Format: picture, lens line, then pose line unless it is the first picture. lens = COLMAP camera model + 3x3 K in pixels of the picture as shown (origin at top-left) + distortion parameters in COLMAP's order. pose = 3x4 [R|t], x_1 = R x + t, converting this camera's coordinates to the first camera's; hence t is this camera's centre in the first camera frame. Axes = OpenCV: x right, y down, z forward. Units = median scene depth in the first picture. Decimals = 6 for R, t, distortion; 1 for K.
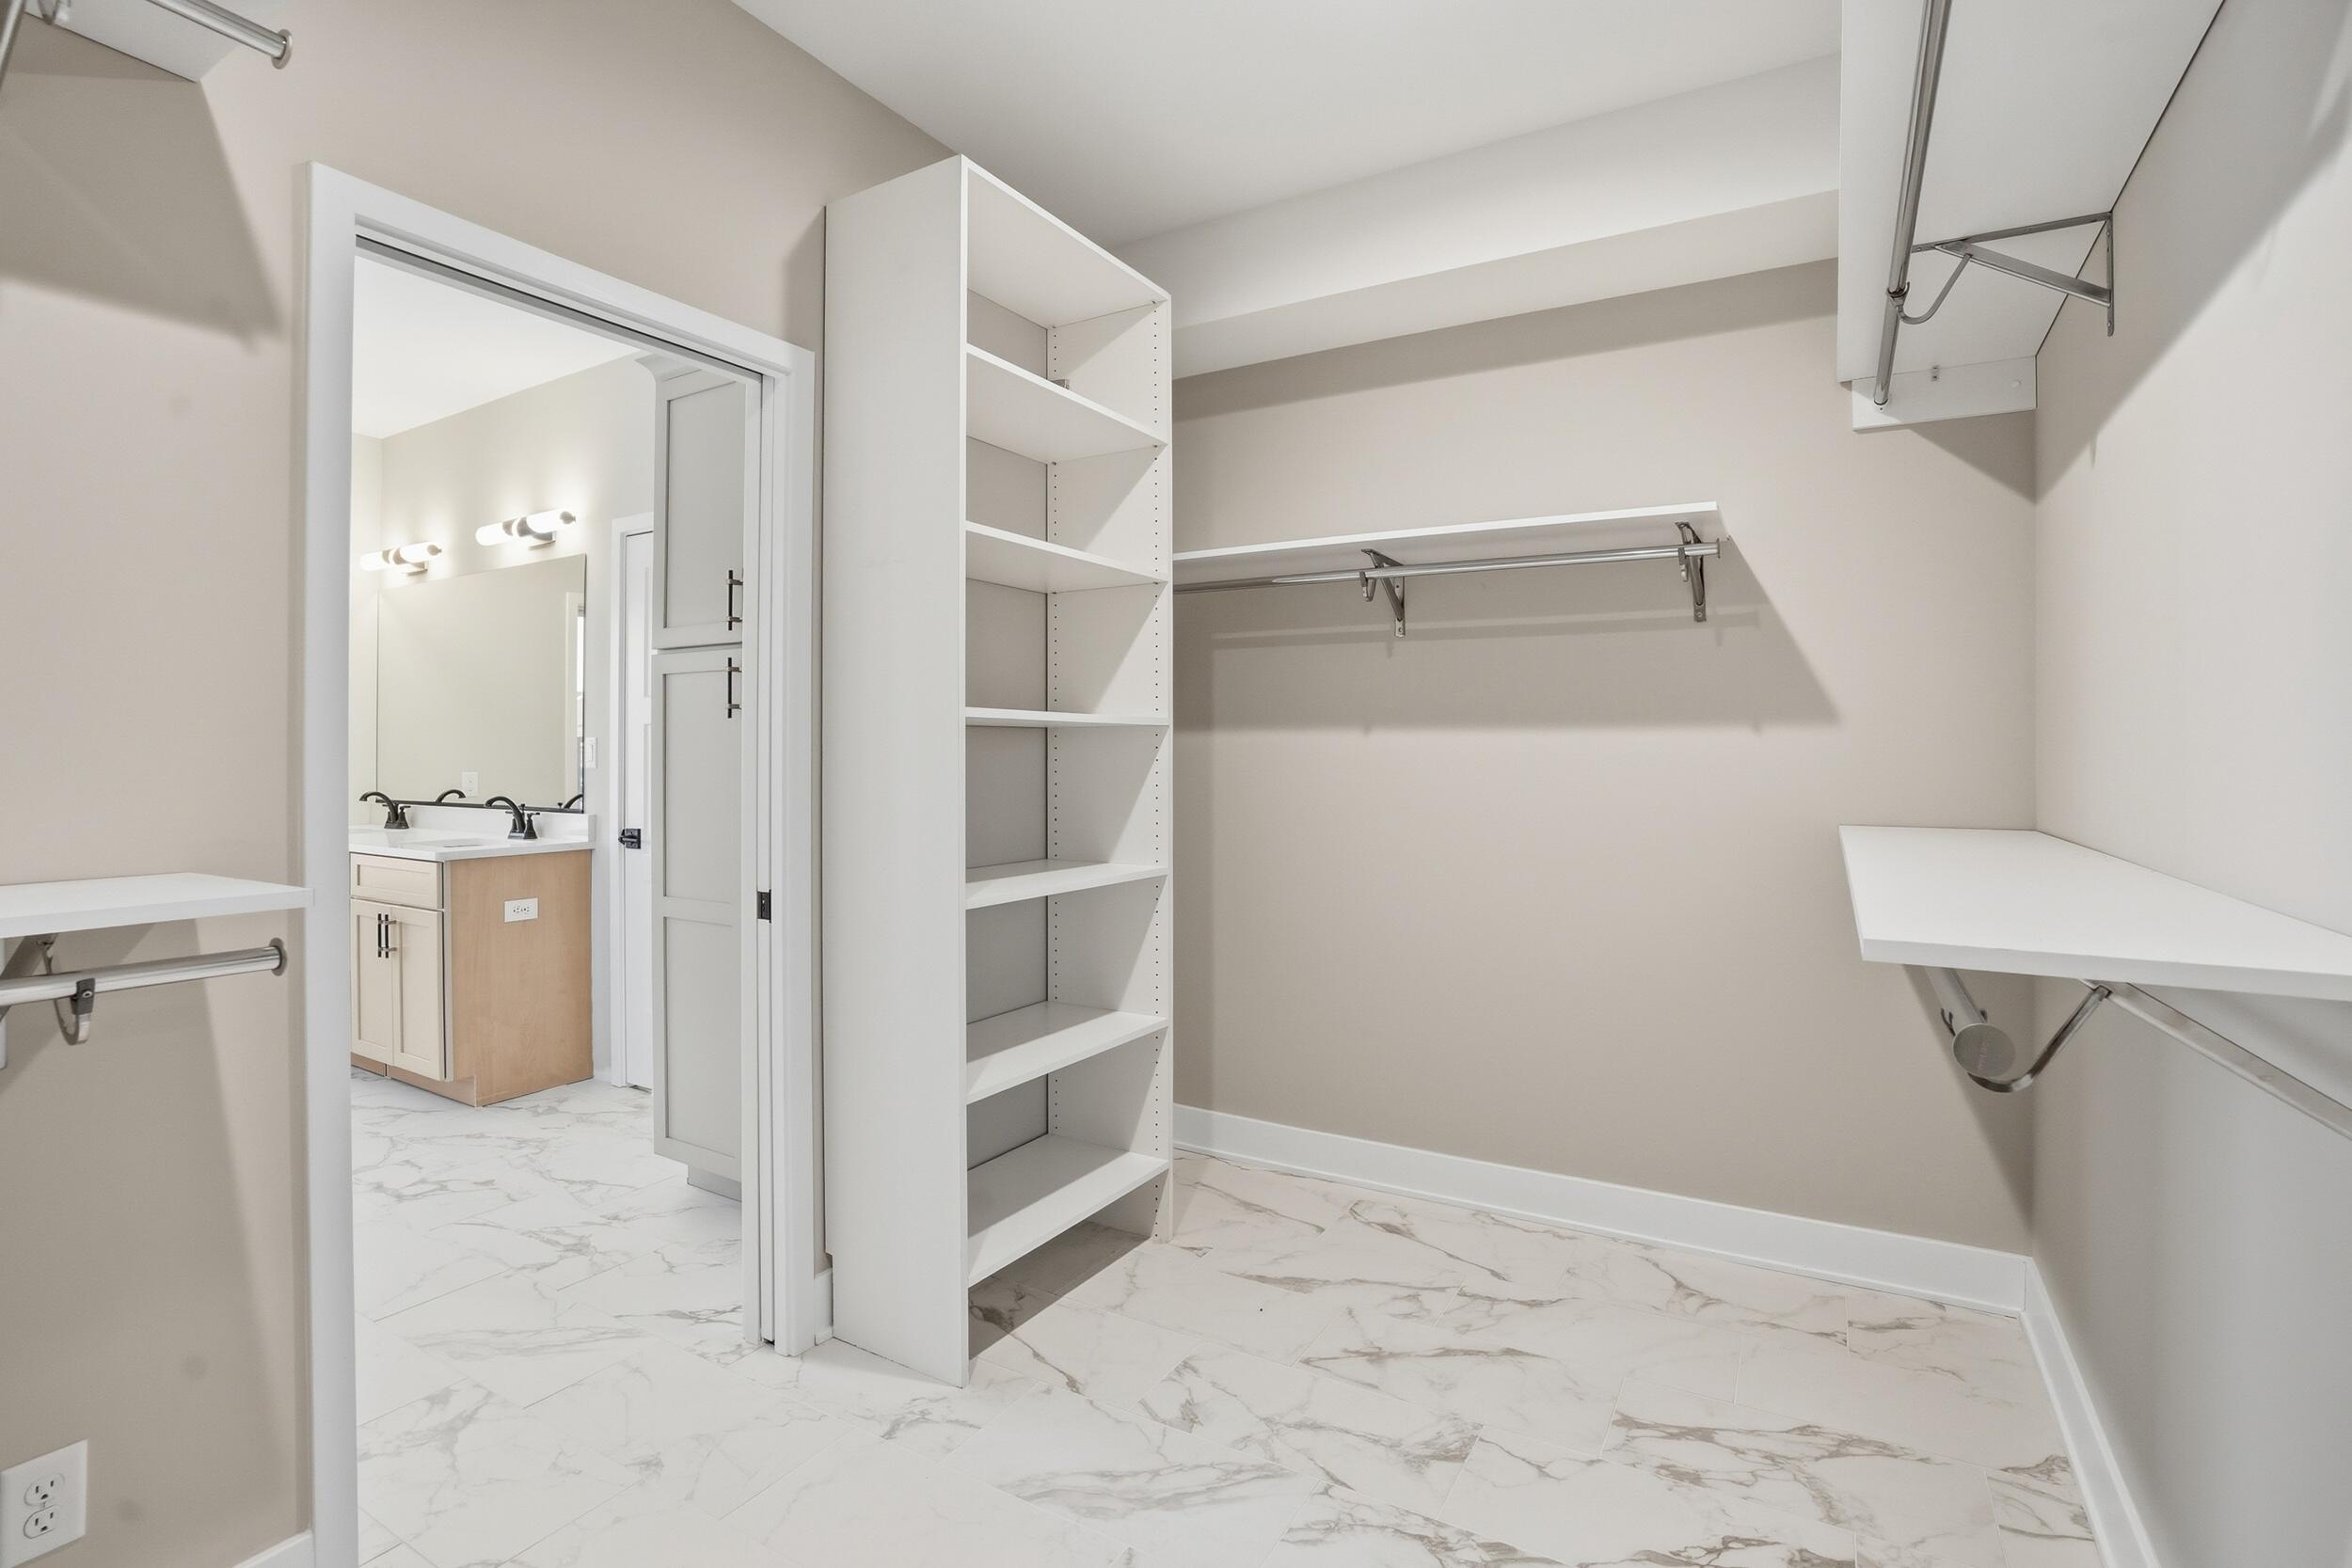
lens RADIAL K [[1103.4, 0, 1153.0], [0, 1103.4, 734.4], [0, 0, 1]] dist [-0.001110, -0.000181]
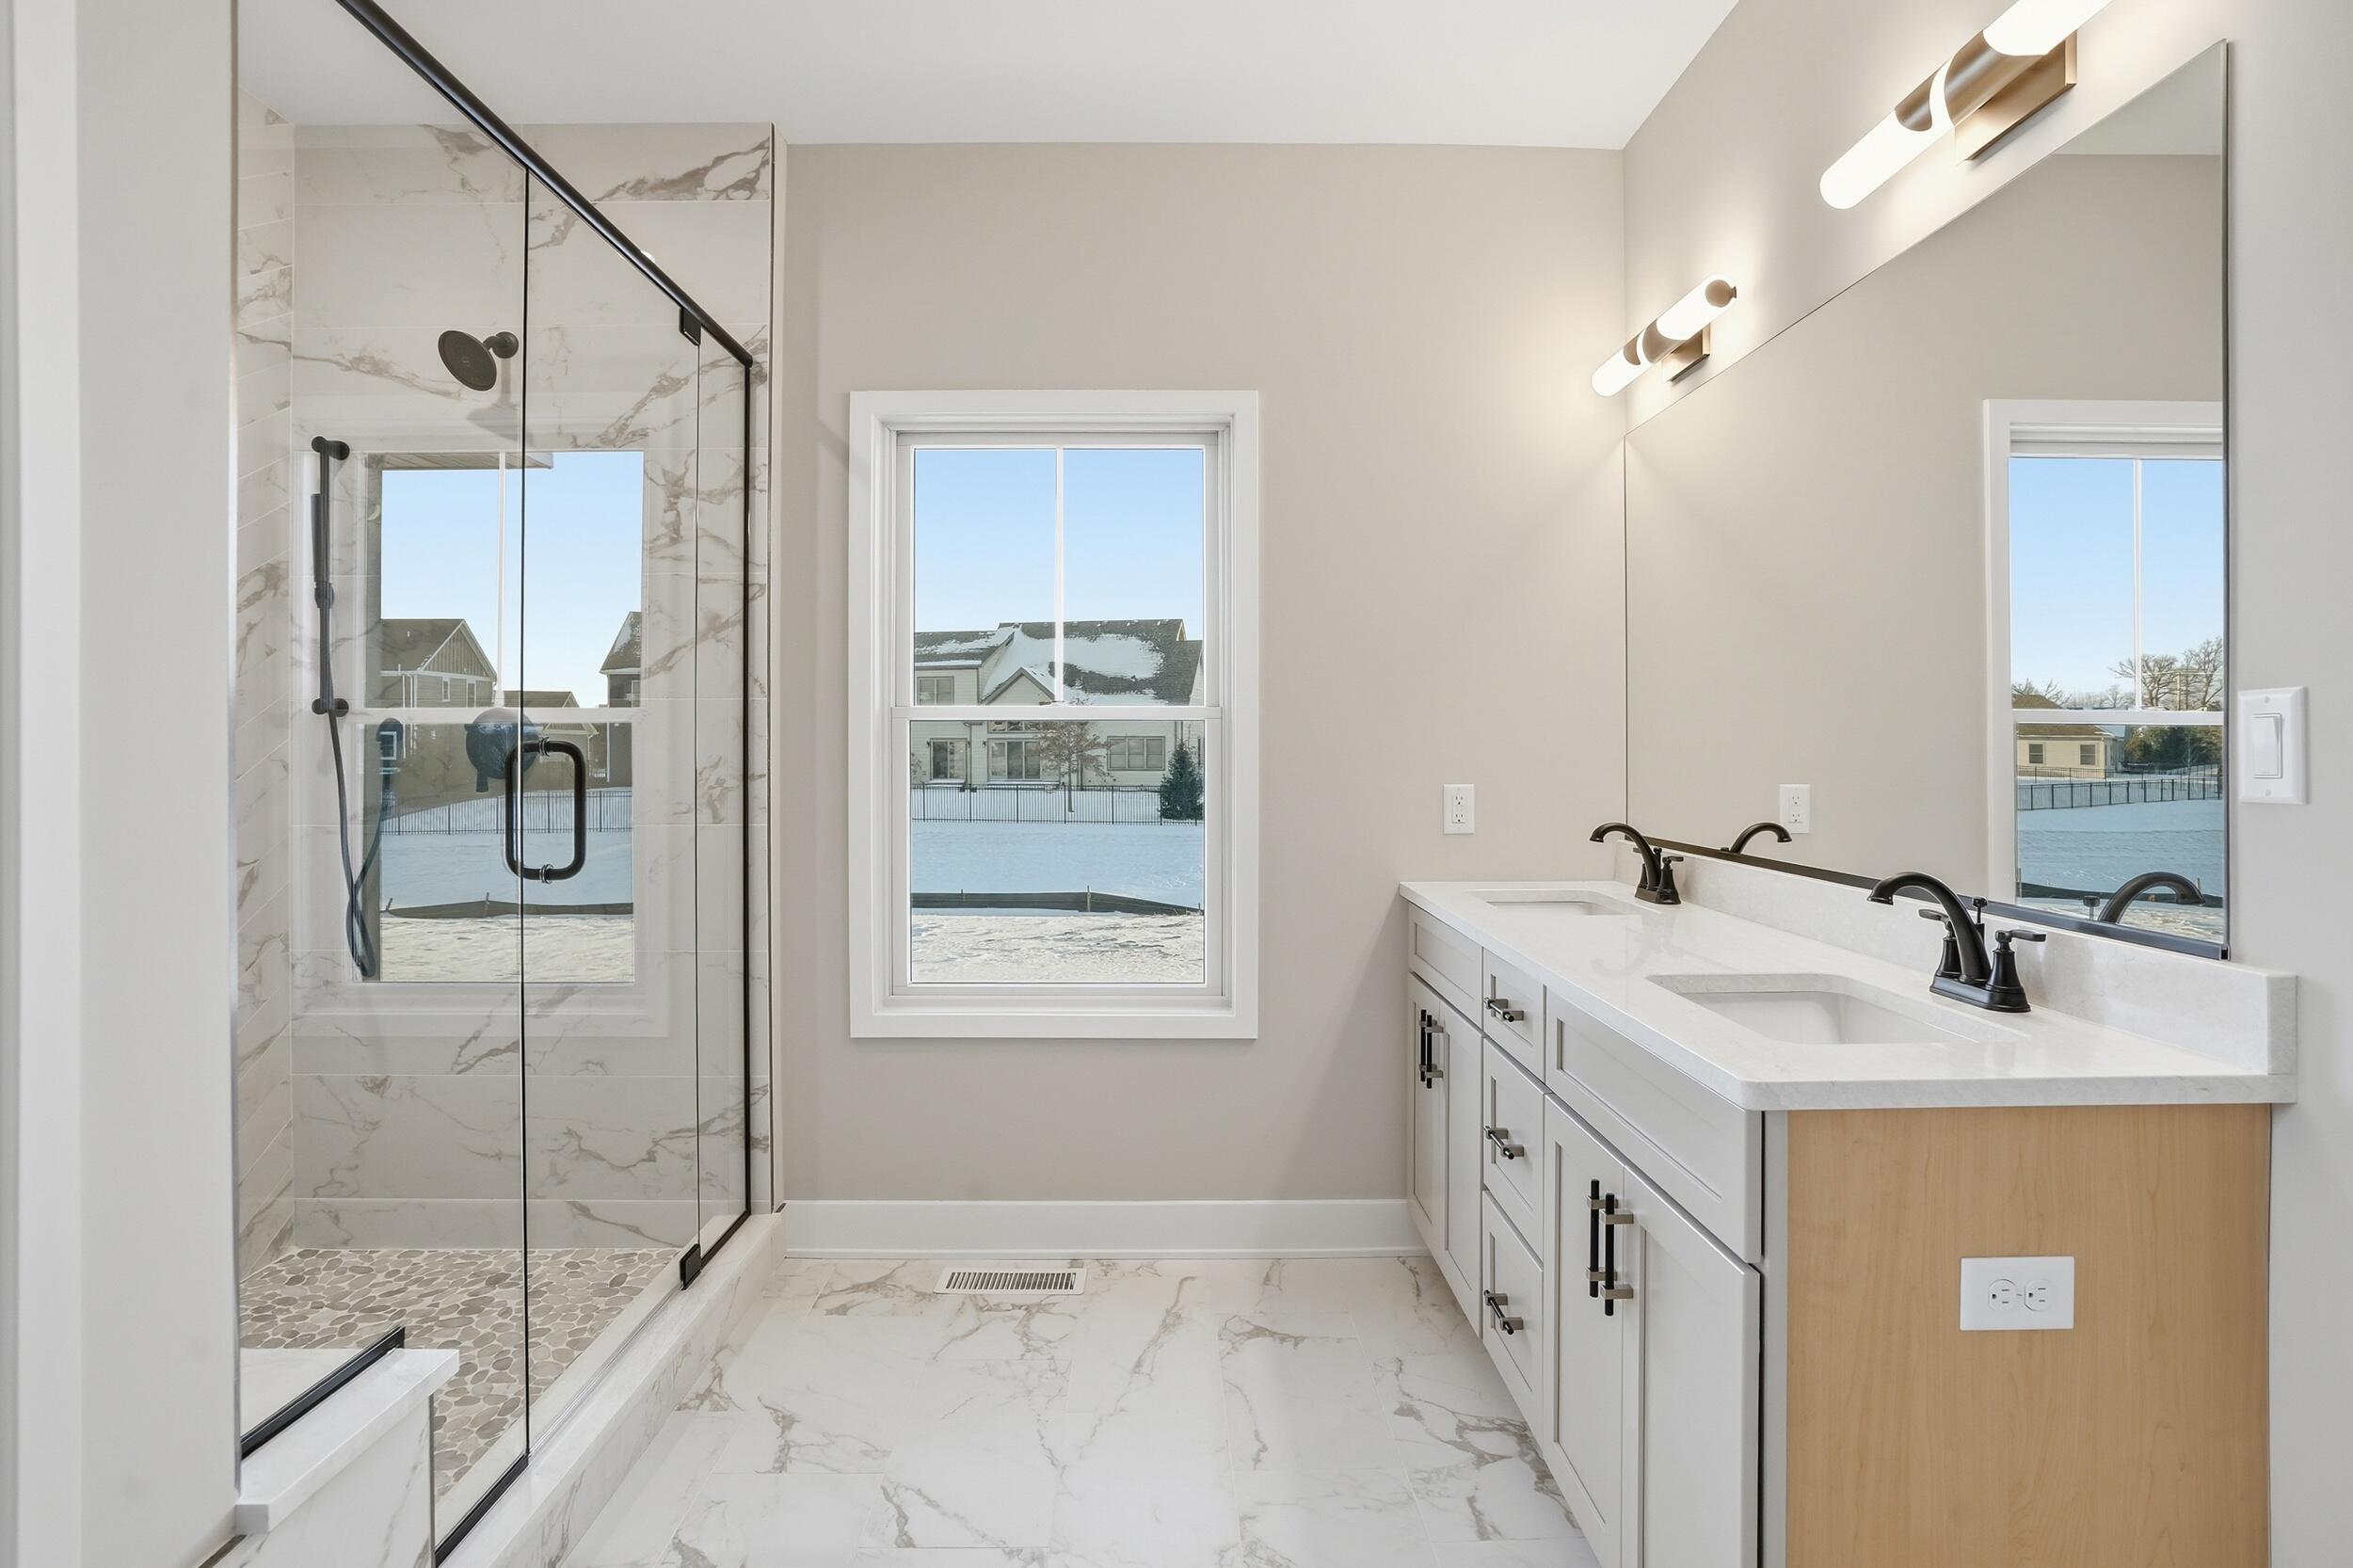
lens RADIAL K [[1214.3, 0, 1162.2], [0, 1214.3, 745.0], [0, 0, 1]] dist [-0.010202, -0.000741]
pose [[0.530101, -0.001733, -0.847933, -0.393137], [0.011559, 0.999920, 0.005183, 0.013100], [0.847856, -0.012549, 0.530078, 0.600686]]
